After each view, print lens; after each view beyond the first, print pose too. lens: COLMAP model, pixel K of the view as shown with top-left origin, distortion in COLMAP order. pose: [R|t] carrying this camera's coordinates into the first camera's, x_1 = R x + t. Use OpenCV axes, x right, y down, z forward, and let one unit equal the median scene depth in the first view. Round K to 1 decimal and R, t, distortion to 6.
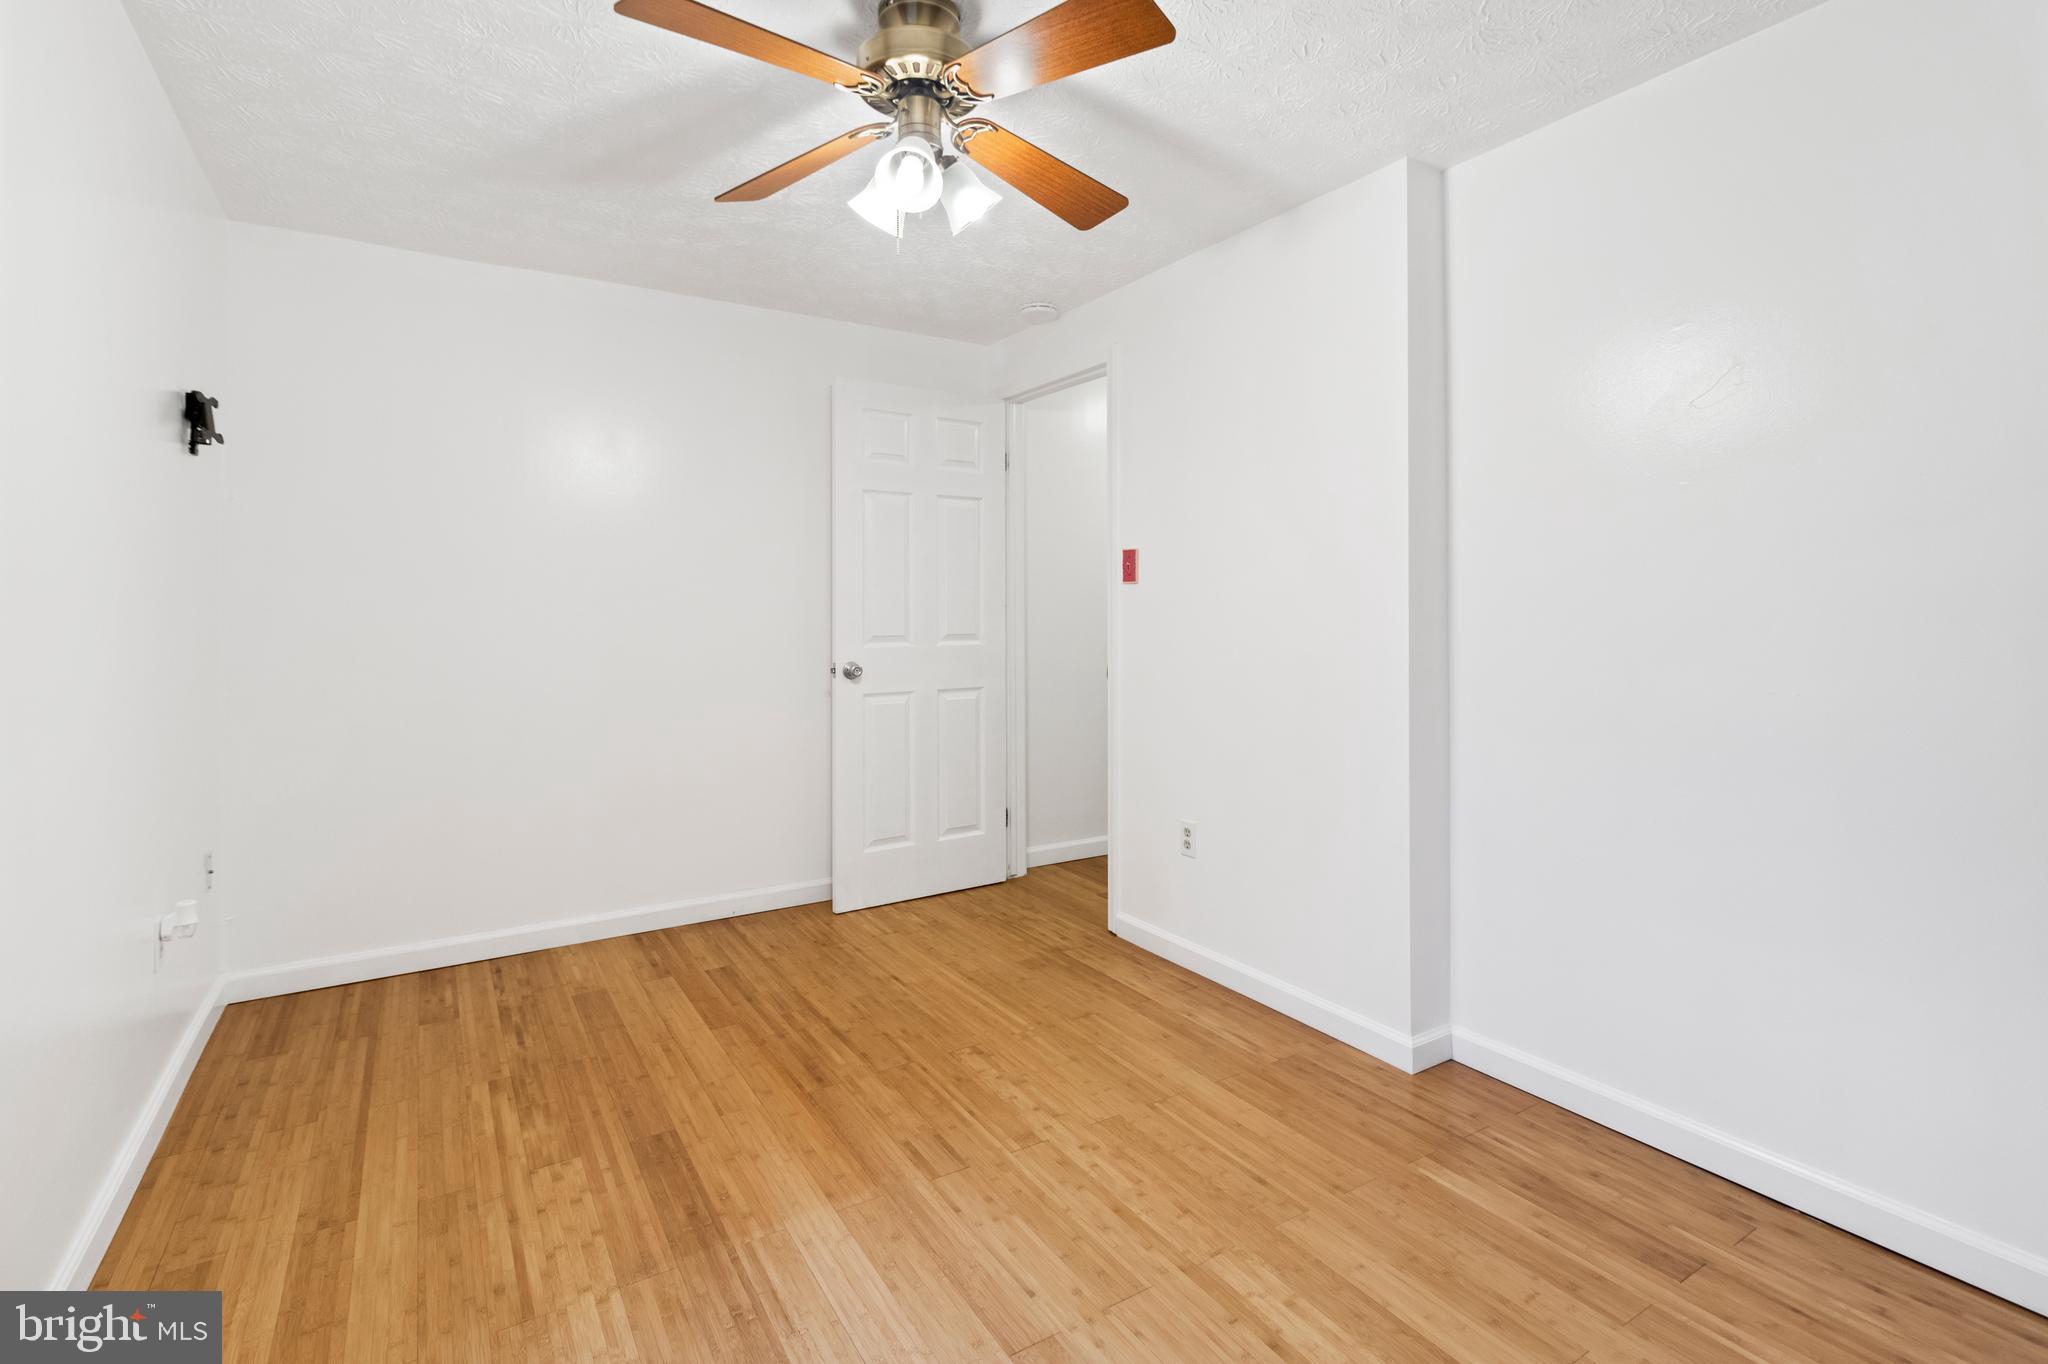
lens RADIAL K [[966.5, 0, 1047.2], [0, 966.5, 633.8], [0, 0, 1]] dist [0.001117, 0.001088]
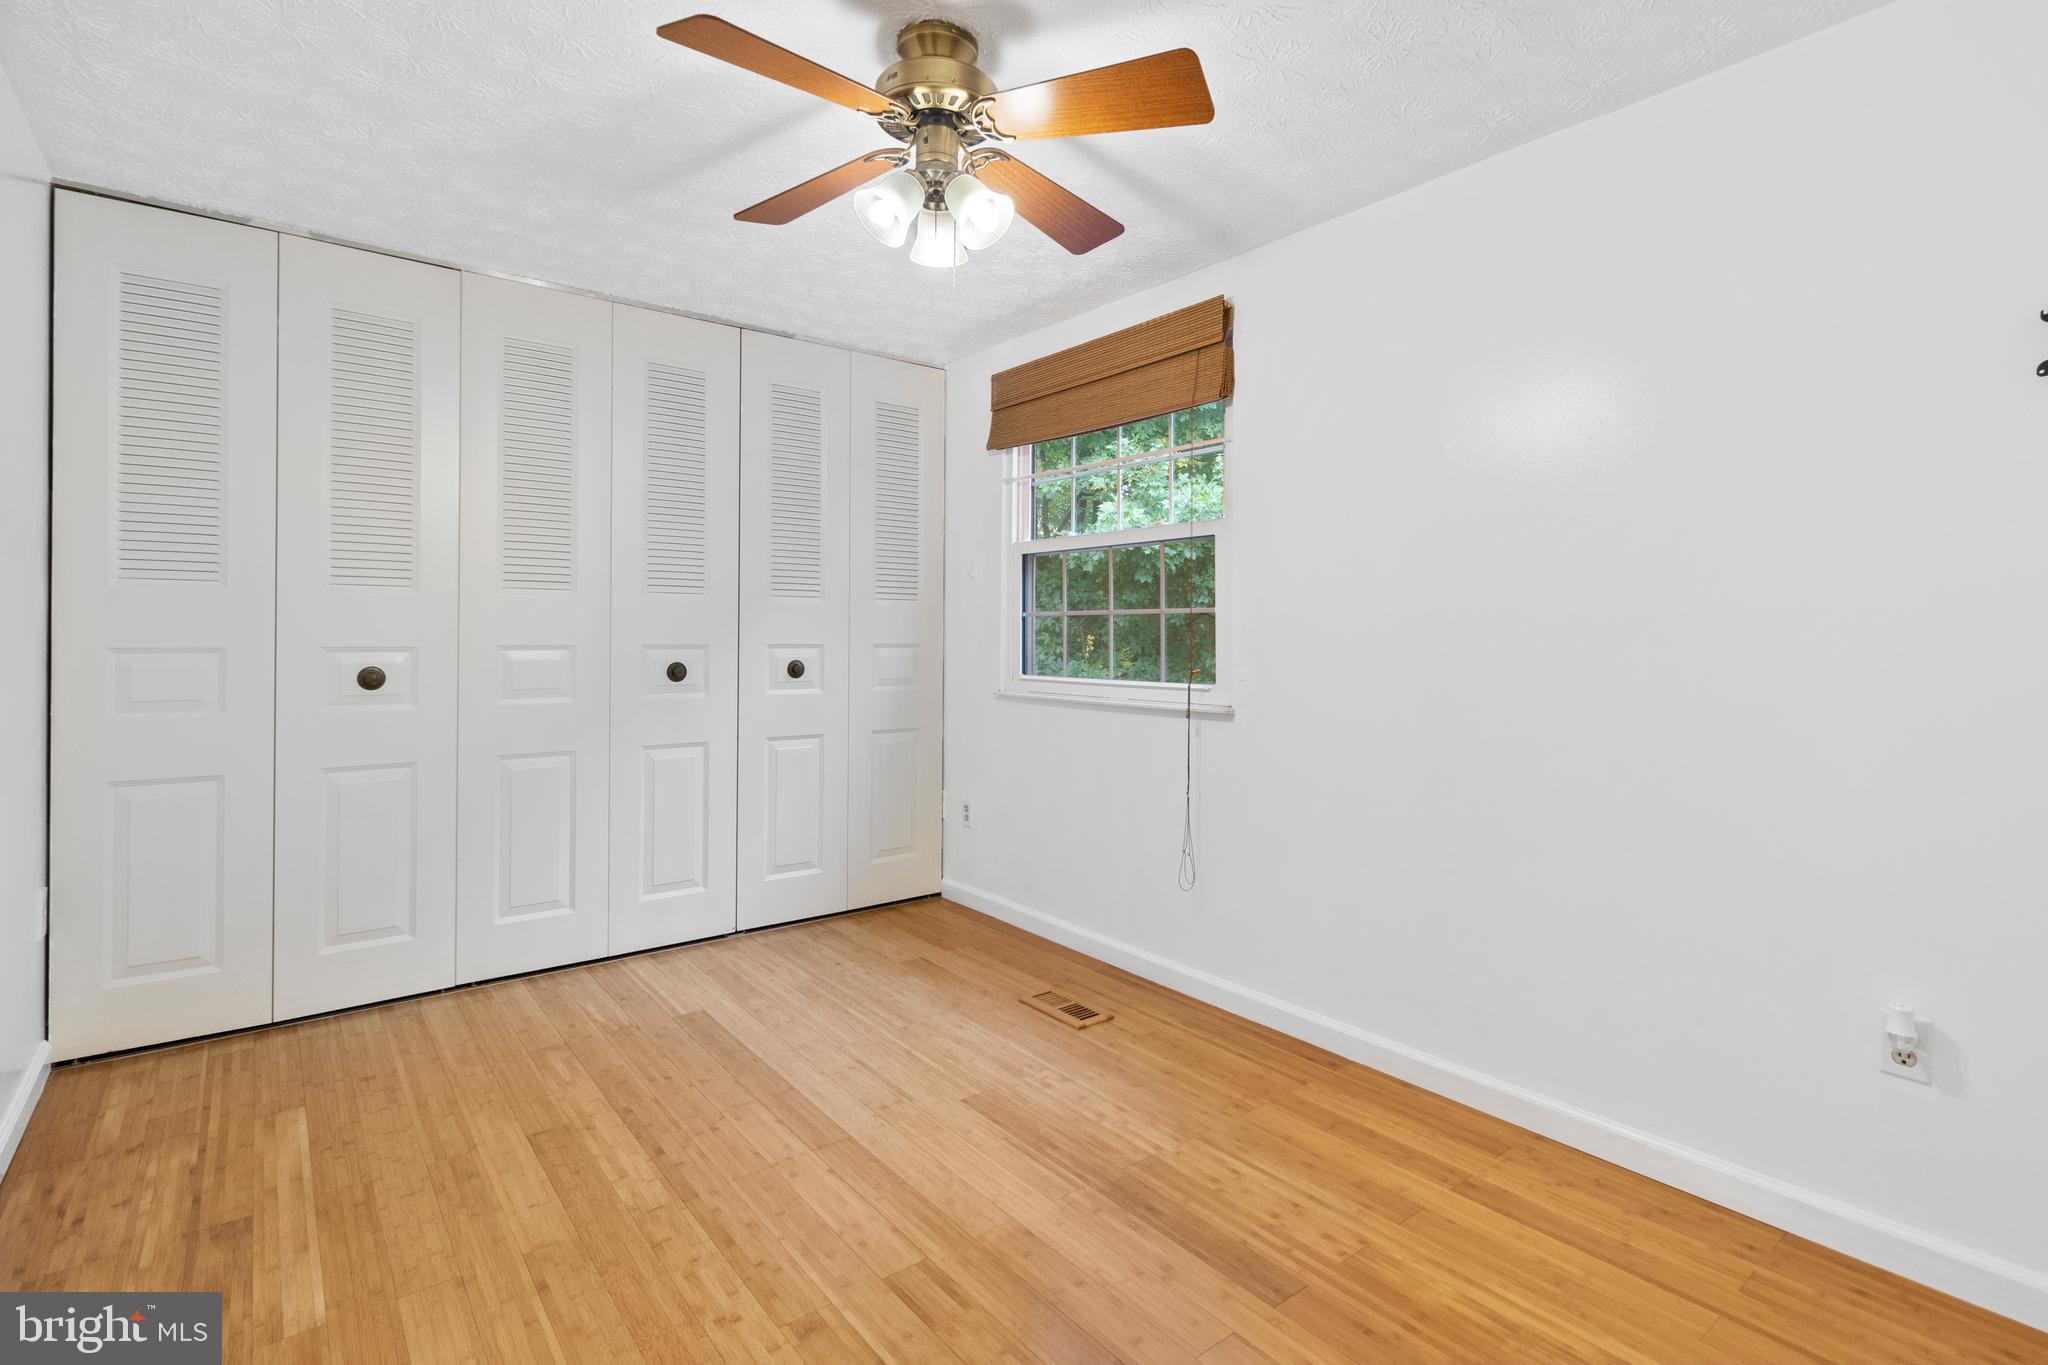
lens RADIAL K [[966.5, 0, 1047.2], [0, 966.5, 634.3], [0, 0, 1]] dist [0.001117, 0.001088]
pose [[-0.994329, -0.003432, -0.106289, -0.142717], [-0.005516, 0.999798, 0.019314, -0.040081], [0.106201, 0.019790, -0.994148, 2.011982]]
